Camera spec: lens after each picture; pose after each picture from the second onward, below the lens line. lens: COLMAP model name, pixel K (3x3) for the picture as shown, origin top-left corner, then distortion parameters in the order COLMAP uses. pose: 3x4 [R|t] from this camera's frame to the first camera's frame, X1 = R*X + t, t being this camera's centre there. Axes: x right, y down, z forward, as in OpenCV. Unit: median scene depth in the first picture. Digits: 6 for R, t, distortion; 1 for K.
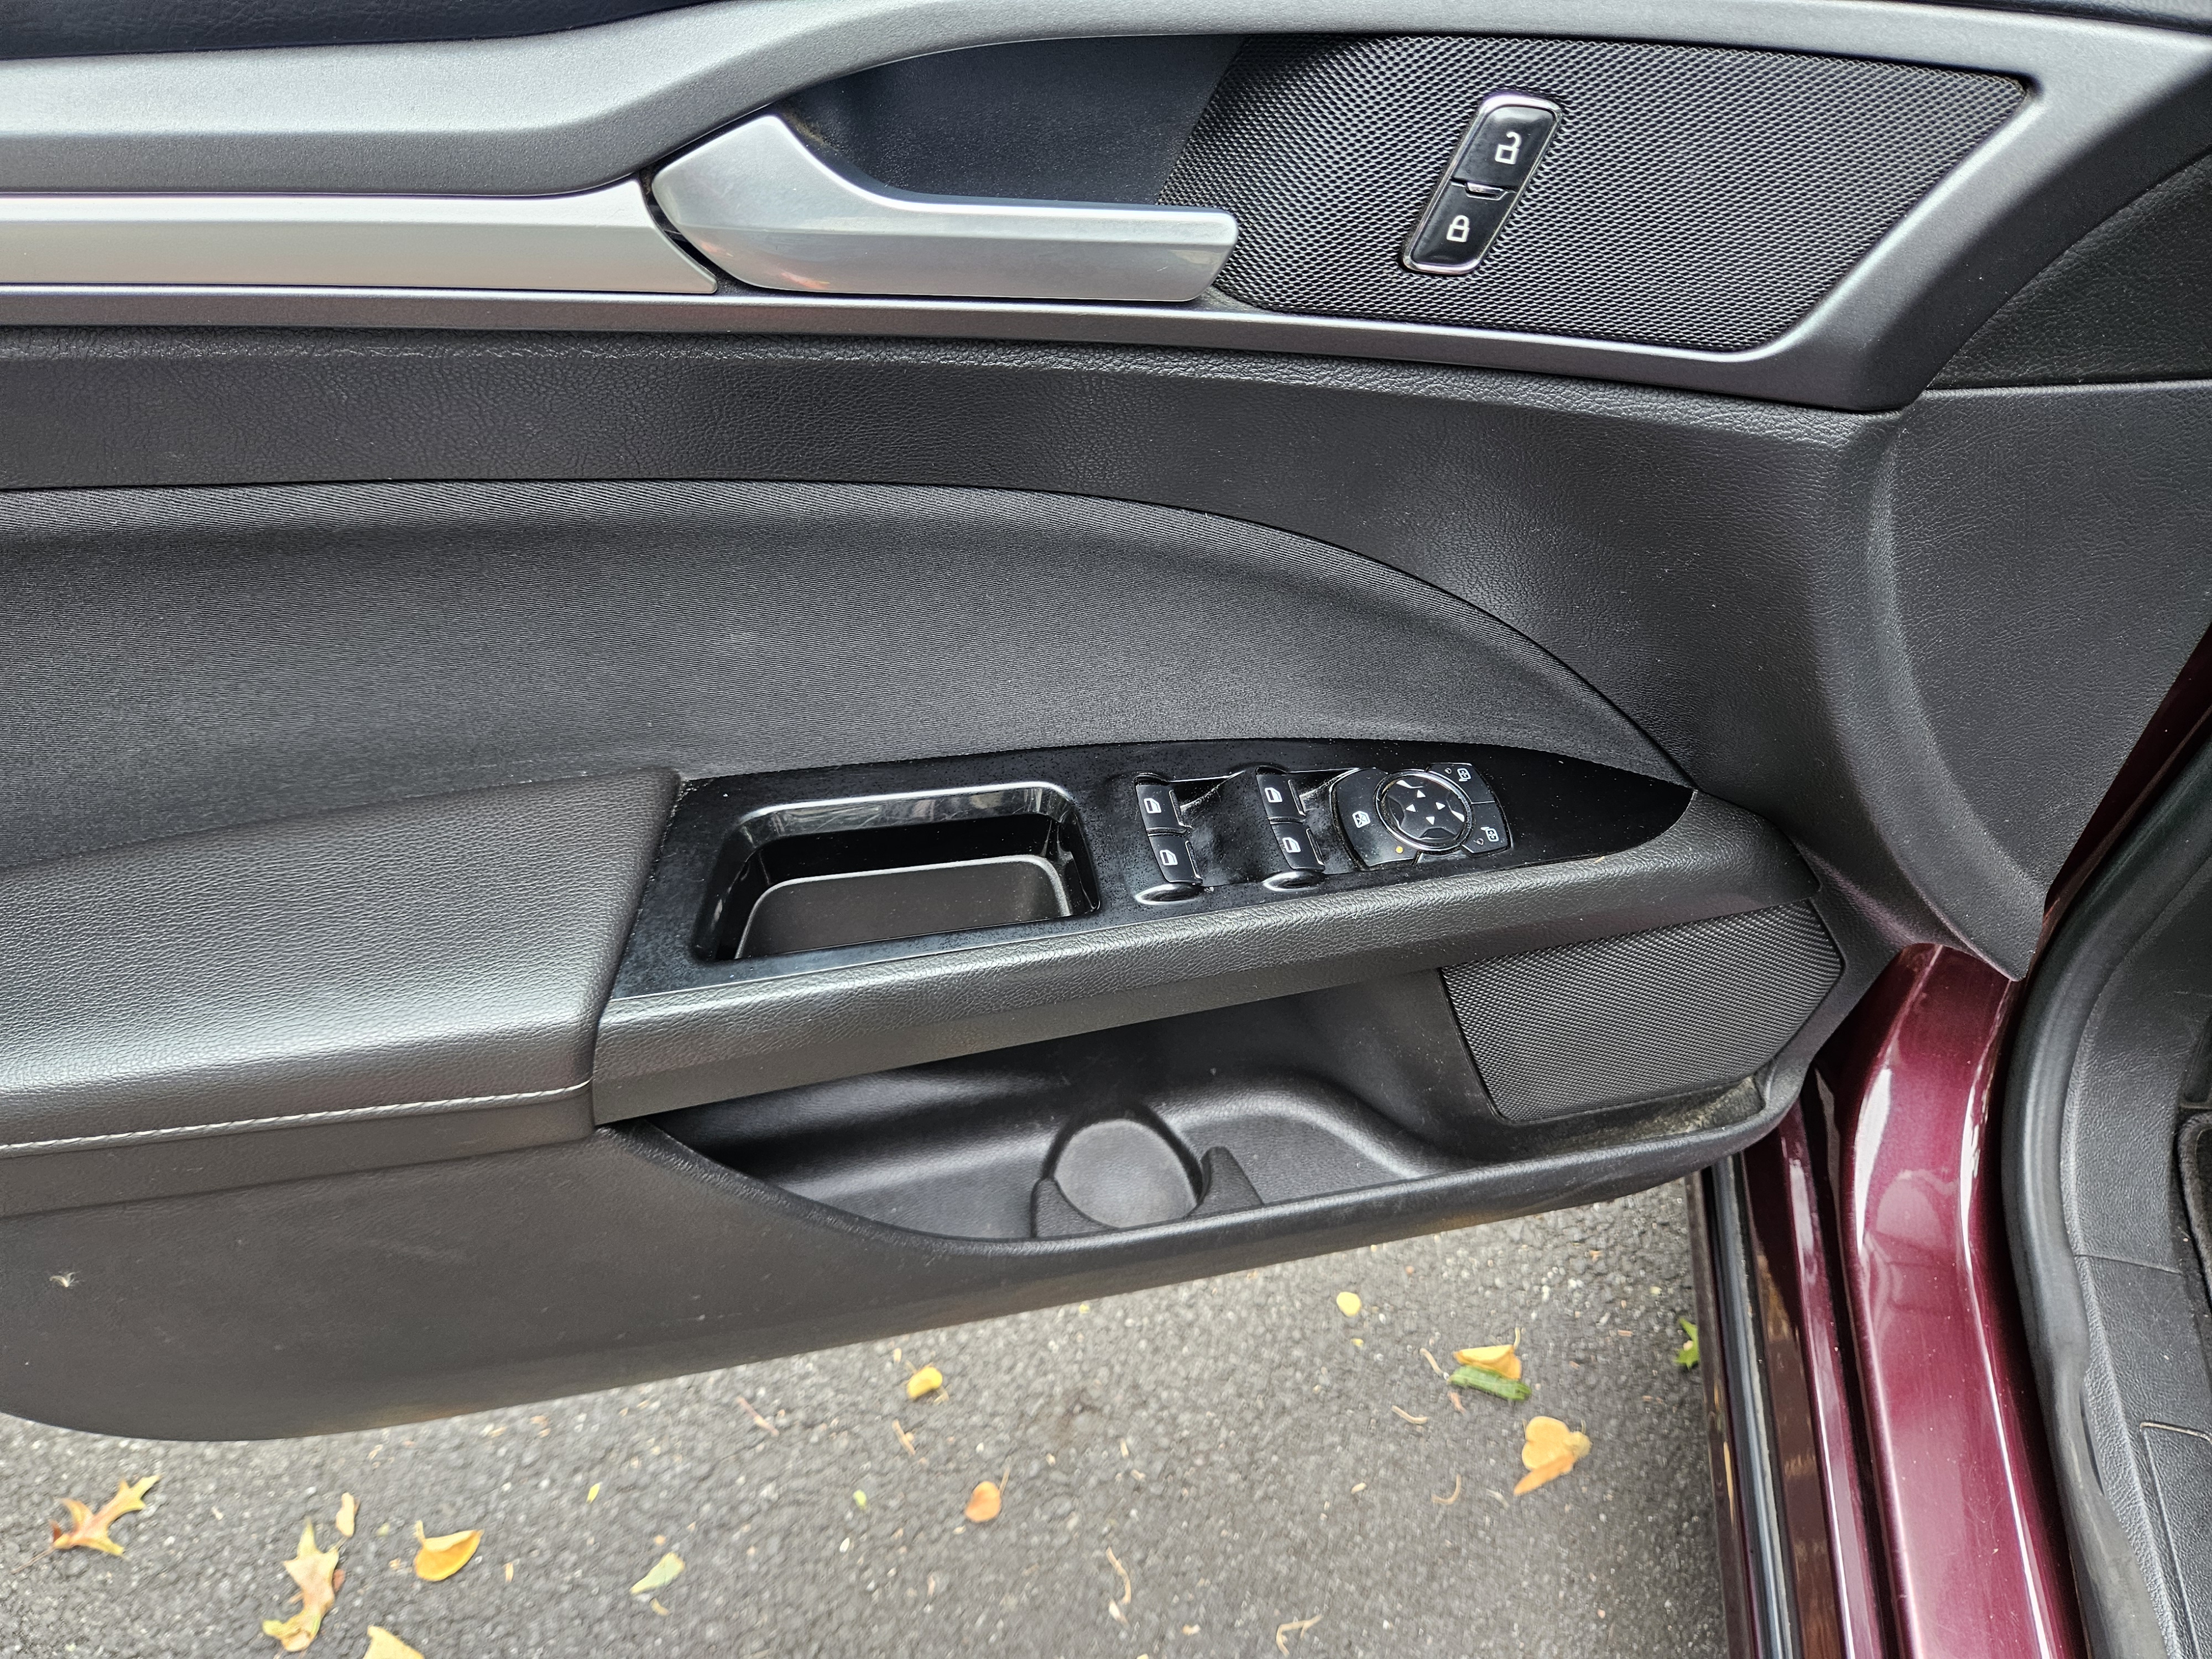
lens RADIAL K [[1495.5, 0, 1106.0], [0, 1495.5, 829.5], [0, 0, 1]] dist [0.017598, -0.004930]
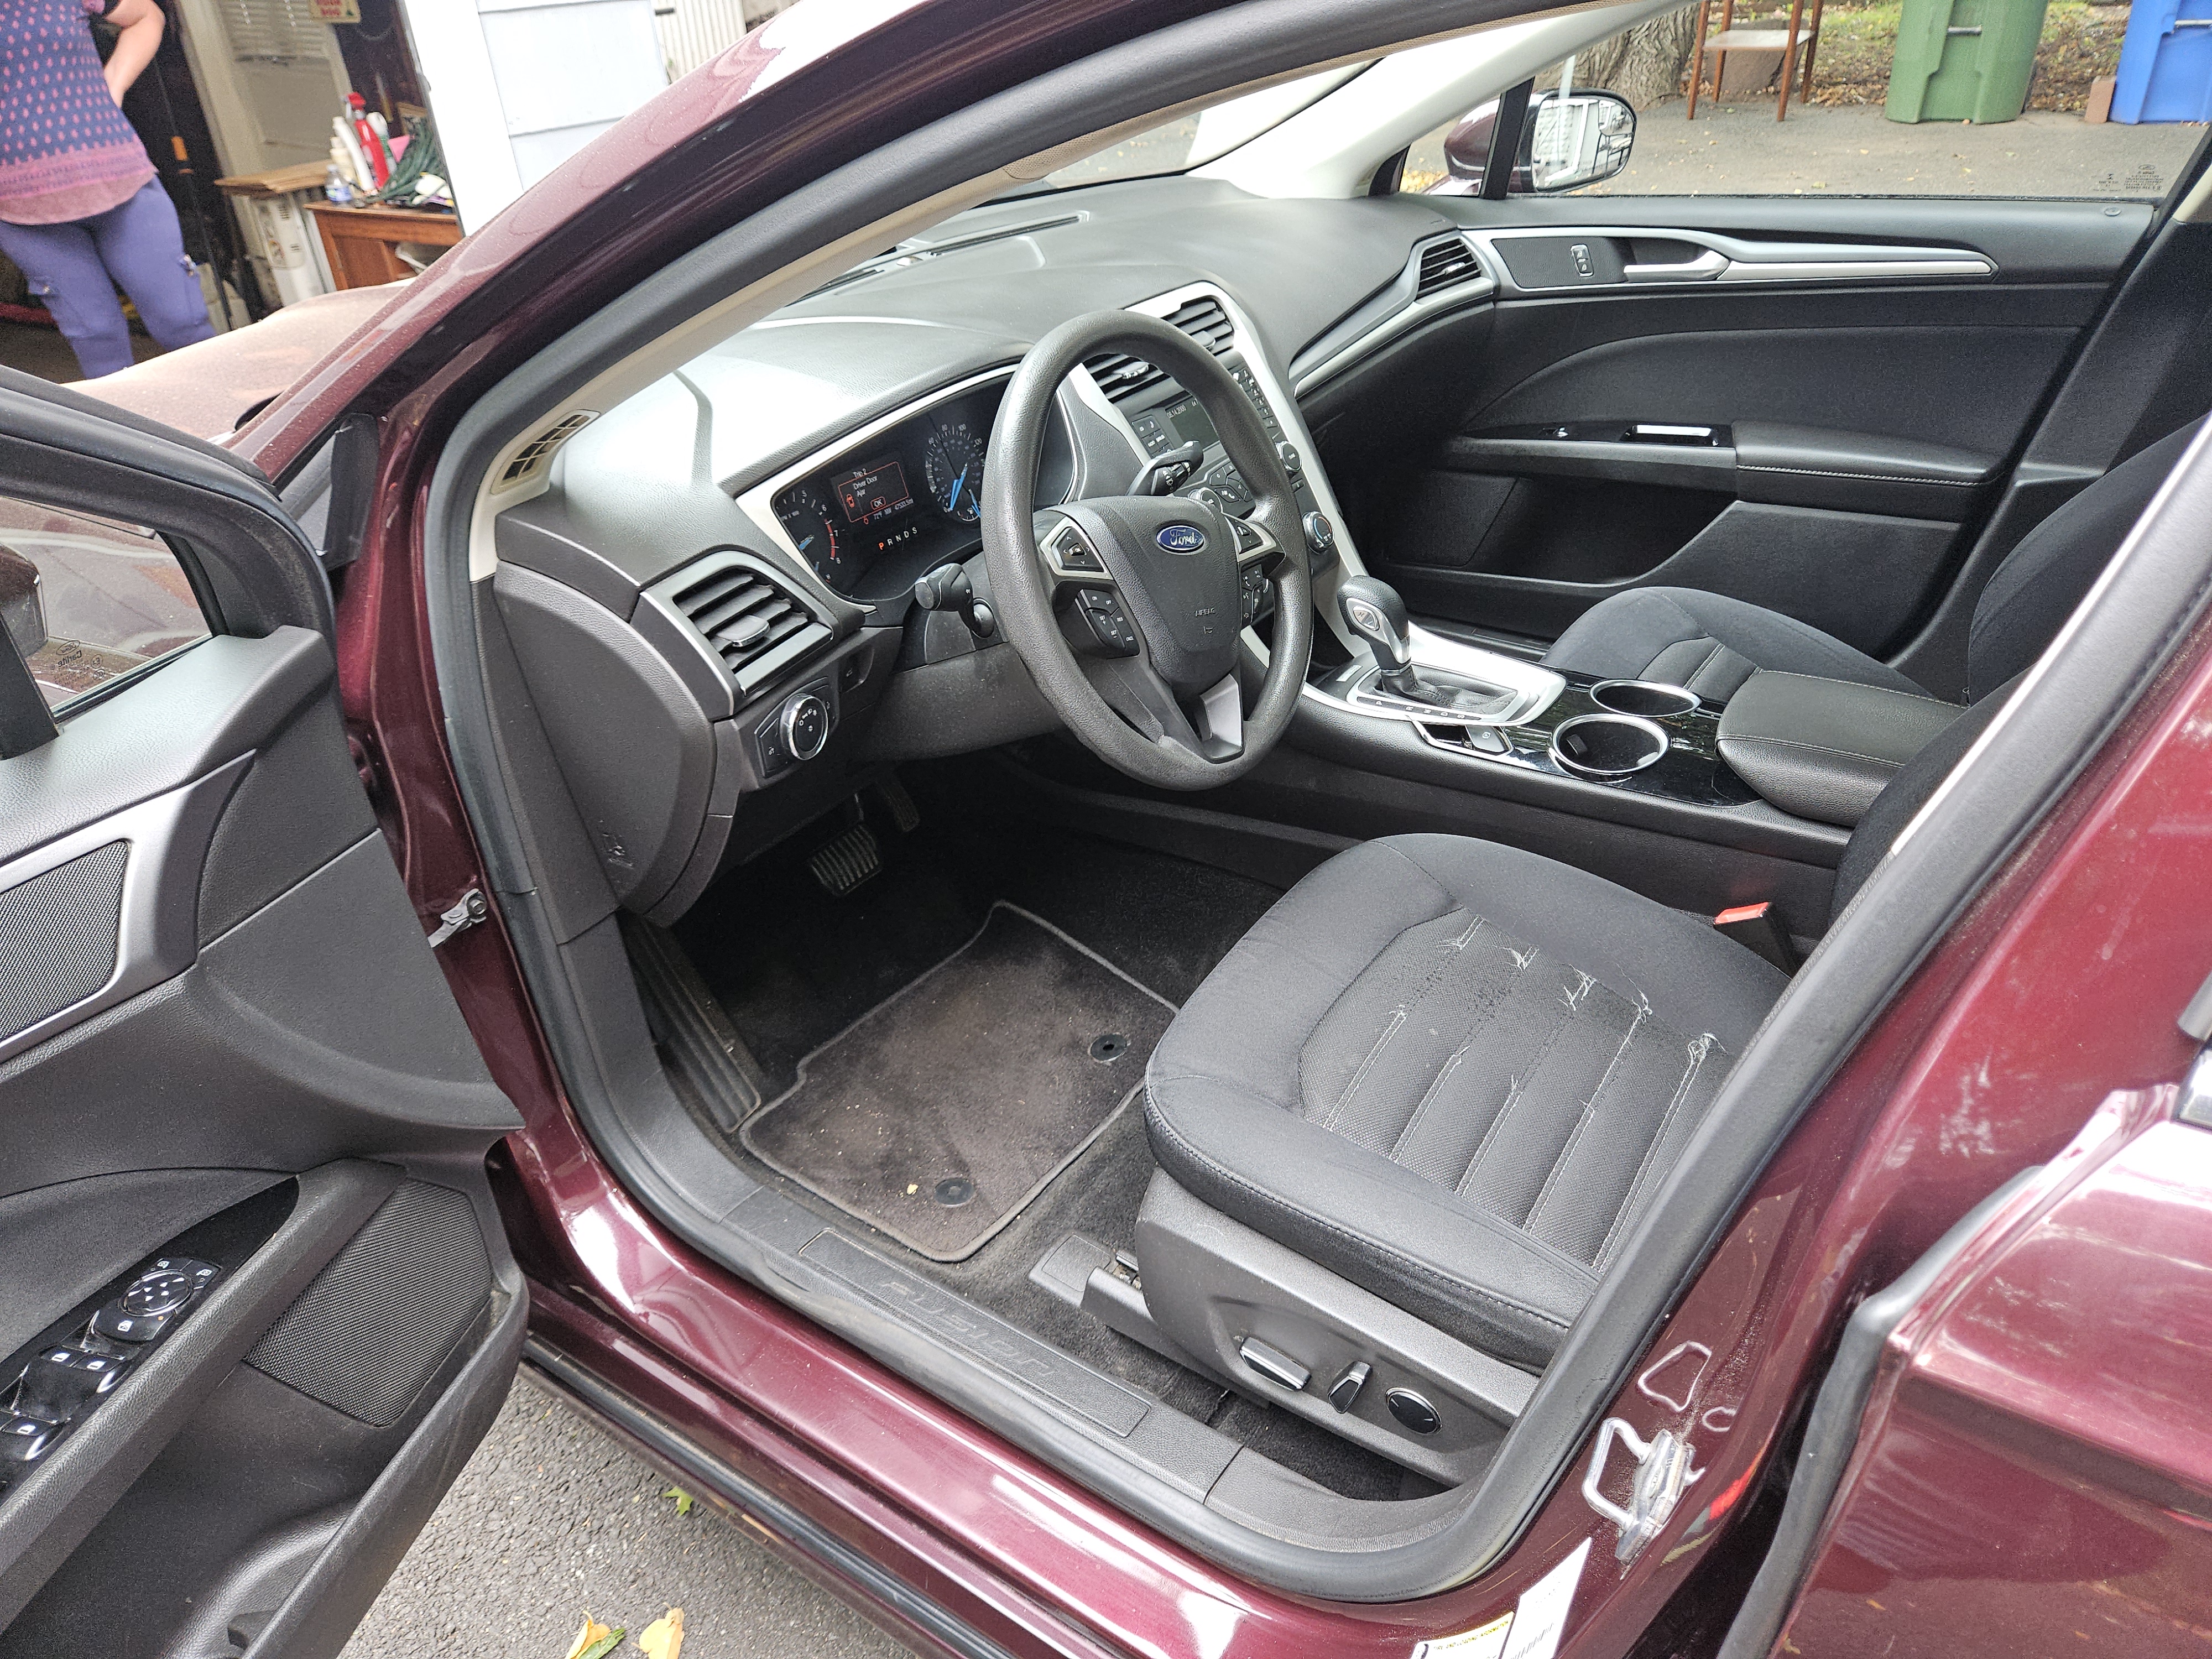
lens RADIAL K [[1495.5, 0, 1106.0], [0, 1495.5, 829.5], [0, 0, 1]] dist [0.017598, -0.004930]
pose [[0.417687, -0.516769, 0.747320, -0.297798], [0.735776, 0.674948, 0.055489, 0.295376], [-0.533077, 0.526683, 0.662143, -0.833198]]
